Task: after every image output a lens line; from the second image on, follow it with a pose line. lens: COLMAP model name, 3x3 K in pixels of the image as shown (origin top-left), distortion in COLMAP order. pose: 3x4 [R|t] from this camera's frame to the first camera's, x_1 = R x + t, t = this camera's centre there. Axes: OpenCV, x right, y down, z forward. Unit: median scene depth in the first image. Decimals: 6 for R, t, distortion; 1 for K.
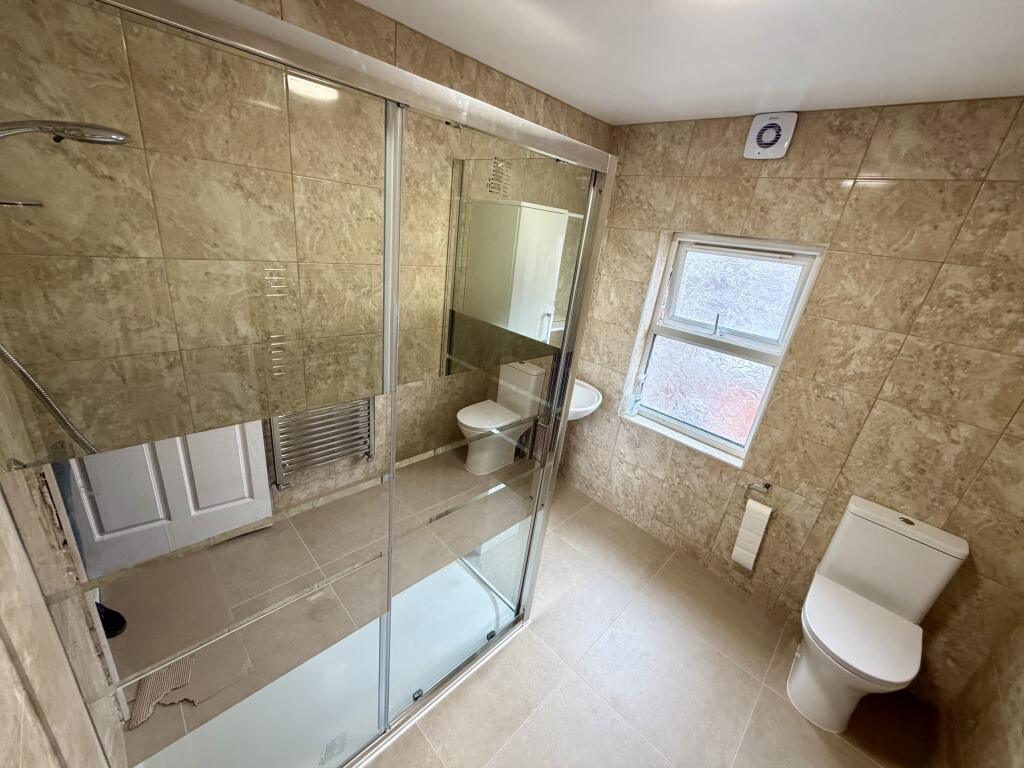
lens RADIAL K [[406.6, 0, 508.8], [0, 406.6, 384.1], [0, 0, 1]] dist [0.002175, -0.000495]
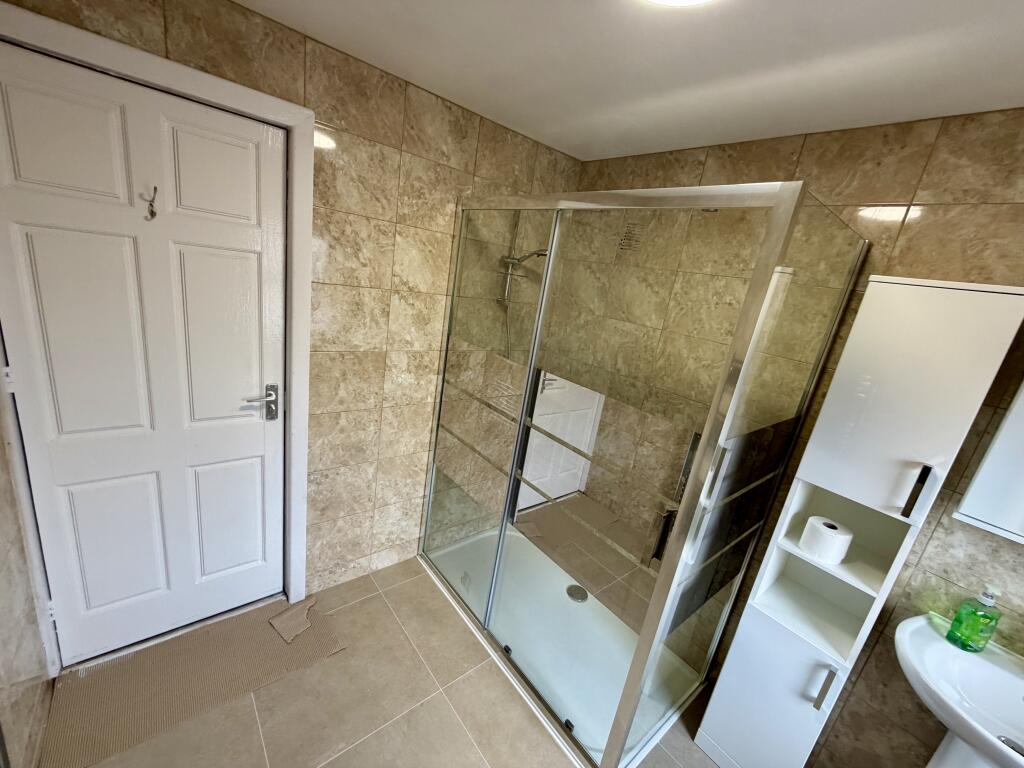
lens RADIAL K [[406.6, 0, 507.6], [0, 406.6, 385.1], [0, 0, 1]] dist [0.002175, -0.000495]
pose [[-0.069752, 0.136458, -0.988187, 0.906777], [-0.509855, 0.846565, 0.152890, -0.082368], [0.857428, 0.514497, 0.010525, 0.624566]]
